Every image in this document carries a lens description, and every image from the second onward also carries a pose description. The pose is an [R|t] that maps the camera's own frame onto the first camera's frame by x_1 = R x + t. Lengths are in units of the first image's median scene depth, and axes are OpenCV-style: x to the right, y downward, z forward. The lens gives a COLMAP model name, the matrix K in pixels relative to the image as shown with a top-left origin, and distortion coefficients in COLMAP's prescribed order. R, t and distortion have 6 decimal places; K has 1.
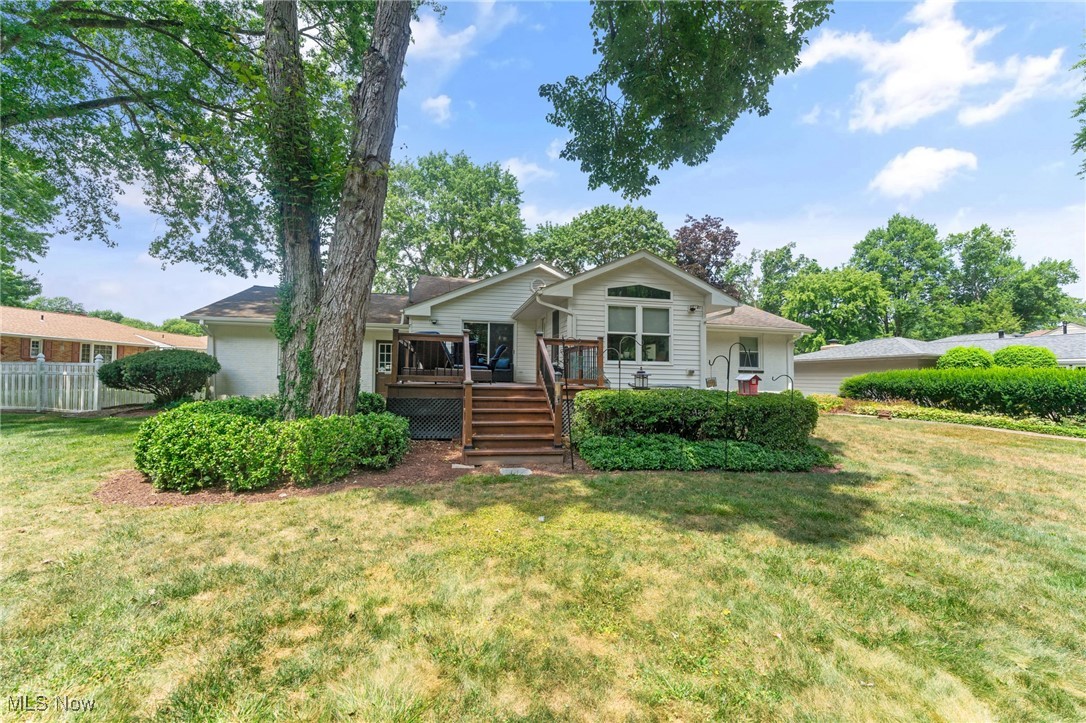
lens RADIAL K [[442.5, 0, 543.0], [0, 442.5, 361.5], [0, 0, 1]] dist [-0.002851, -0.000133]
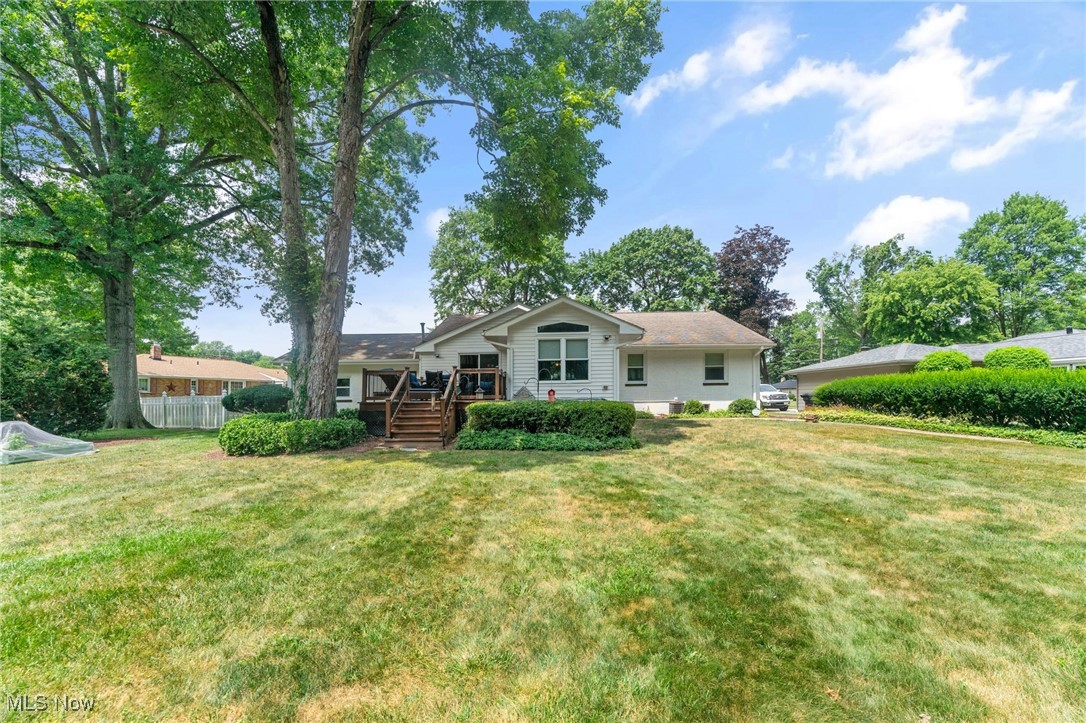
lens RADIAL K [[447.9, 0, 541.9], [0, 447.9, 374.8], [0, 0, 1]] dist [-0.002002, -0.000394]
pose [[0.978485, -0.041976, -0.202001, 0.271261], [0.039324, 0.999080, -0.017124, 0.001854], [0.202534, 0.008812, 0.979236, -0.203589]]
